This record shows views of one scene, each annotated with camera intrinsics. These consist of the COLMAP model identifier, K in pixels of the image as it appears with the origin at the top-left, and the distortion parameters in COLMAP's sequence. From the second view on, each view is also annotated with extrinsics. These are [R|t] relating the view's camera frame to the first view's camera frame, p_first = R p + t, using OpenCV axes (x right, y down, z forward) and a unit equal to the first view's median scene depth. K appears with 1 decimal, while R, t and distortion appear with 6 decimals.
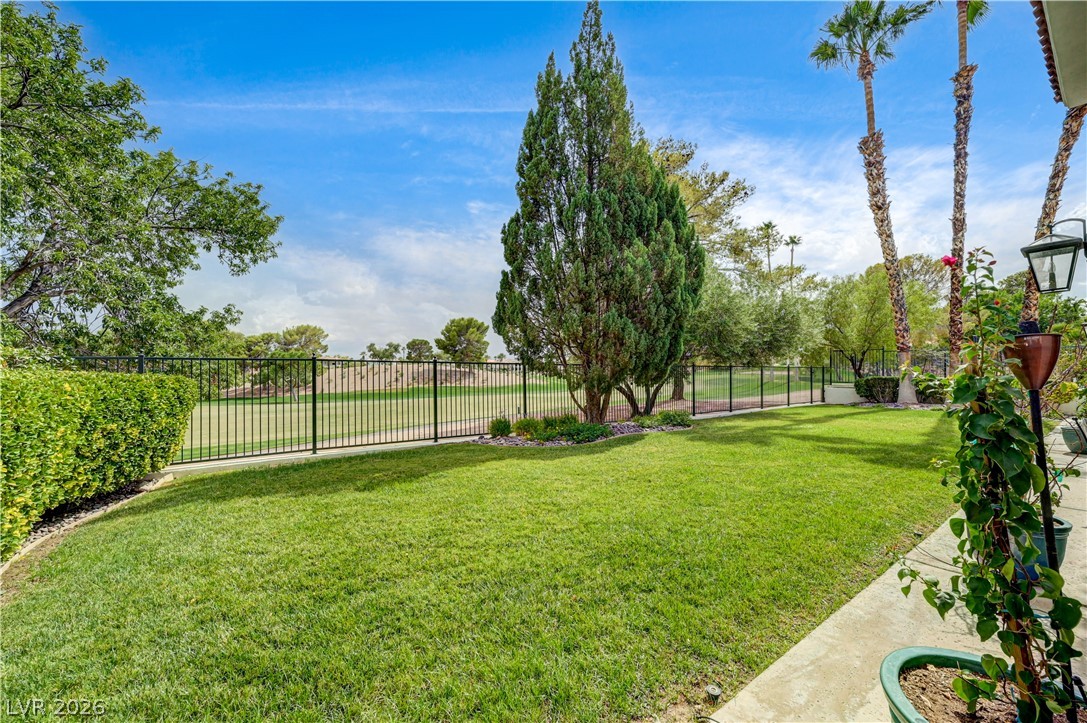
lens RADIAL K [[436.0, 0, 542.1], [0, 436.0, 363.1], [0, 0, 1]] dist [-0.004946, -0.000039]
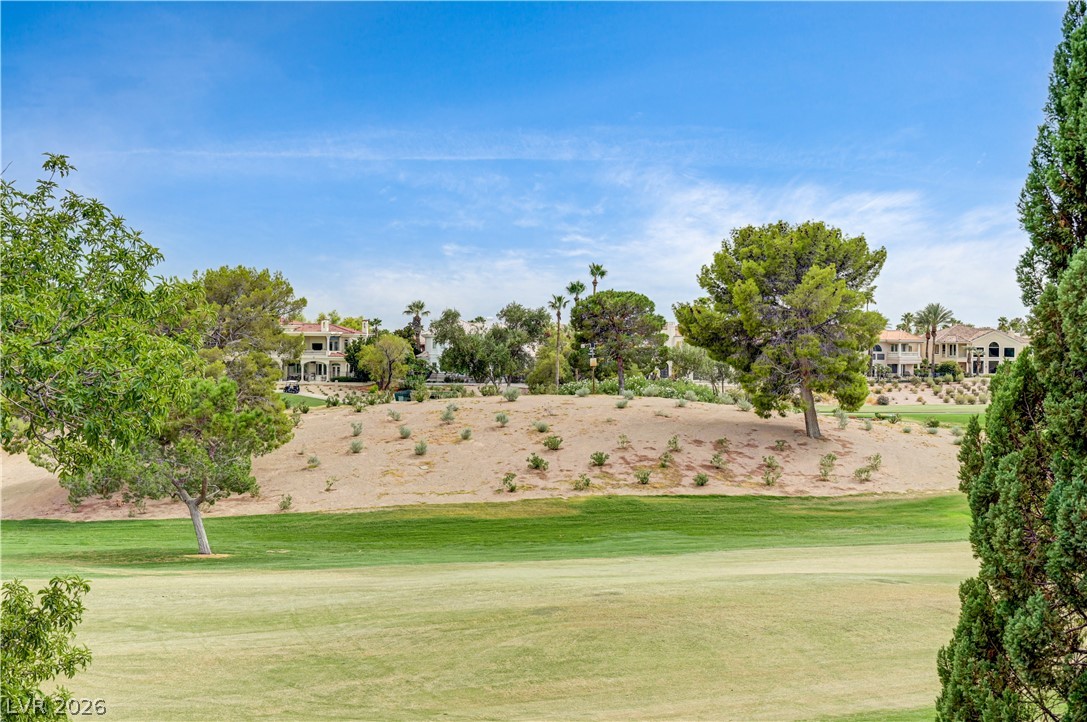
lens RADIAL K [[1725.5, 0, 541.0], [0, 1725.5, 357.8], [0, 0, 1]] dist [-0.067143, 0.000000]
pose [[0.950429, 0.007955, -0.310841, -0.008031], [-0.002897, 0.999856, 0.016731, -0.238637], [0.310929, -0.015001, 0.950315, -0.041392]]
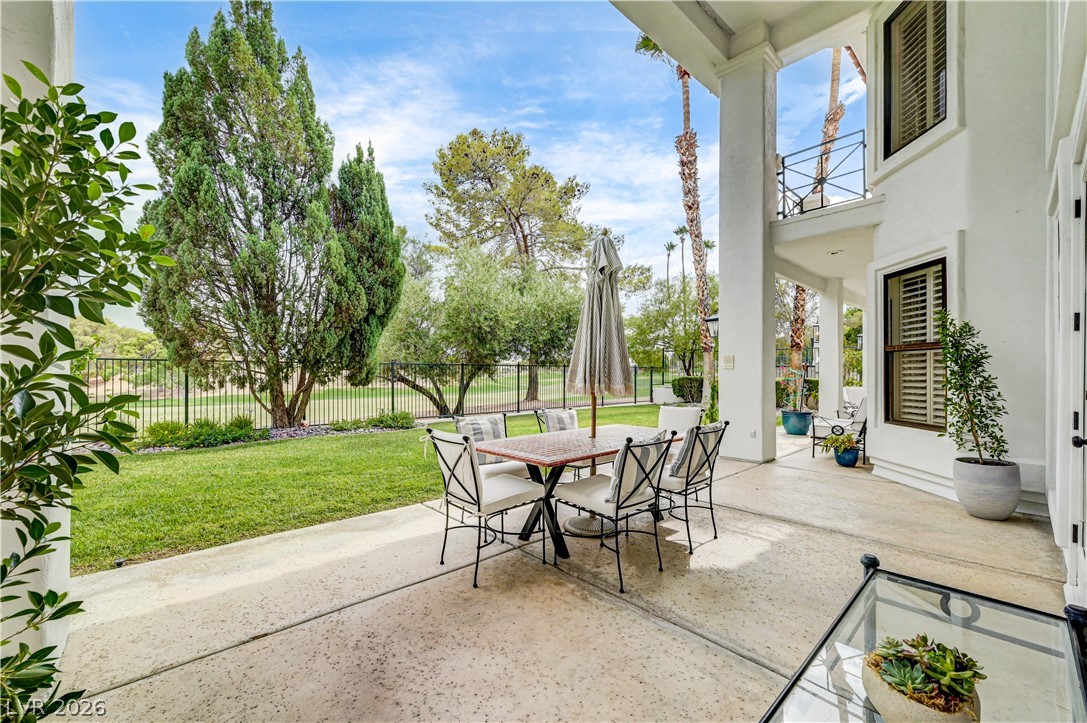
lens RADIAL K [[436.0, 0, 543.3], [0, 436.0, 370.5], [0, 0, 1]] dist [-0.004946, -0.000039]
pose [[0.995818, 0.000235, 0.091359, 0.391828], [-0.001611, 0.999886, 0.014987, 0.003851], [-0.091345, -0.015071, 0.995705, 0.028292]]
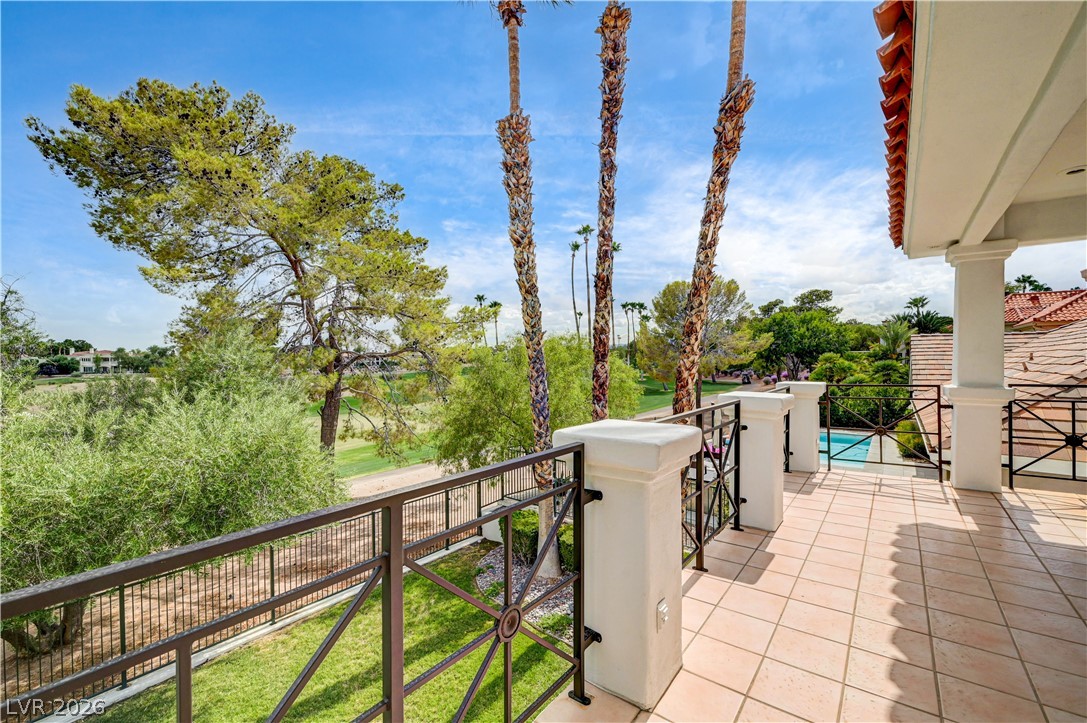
lens RADIAL K [[456.8, 0, 543.3], [0, 456.8, 361.8], [0, 0, 1]] dist [-0.003652, 0.000274]
pose [[0.965784, -0.008504, 0.259210, 0.727856], [0.003862, 0.999823, 0.018413, -0.230837], [-0.259320, -0.016782, 0.965646, 0.432679]]
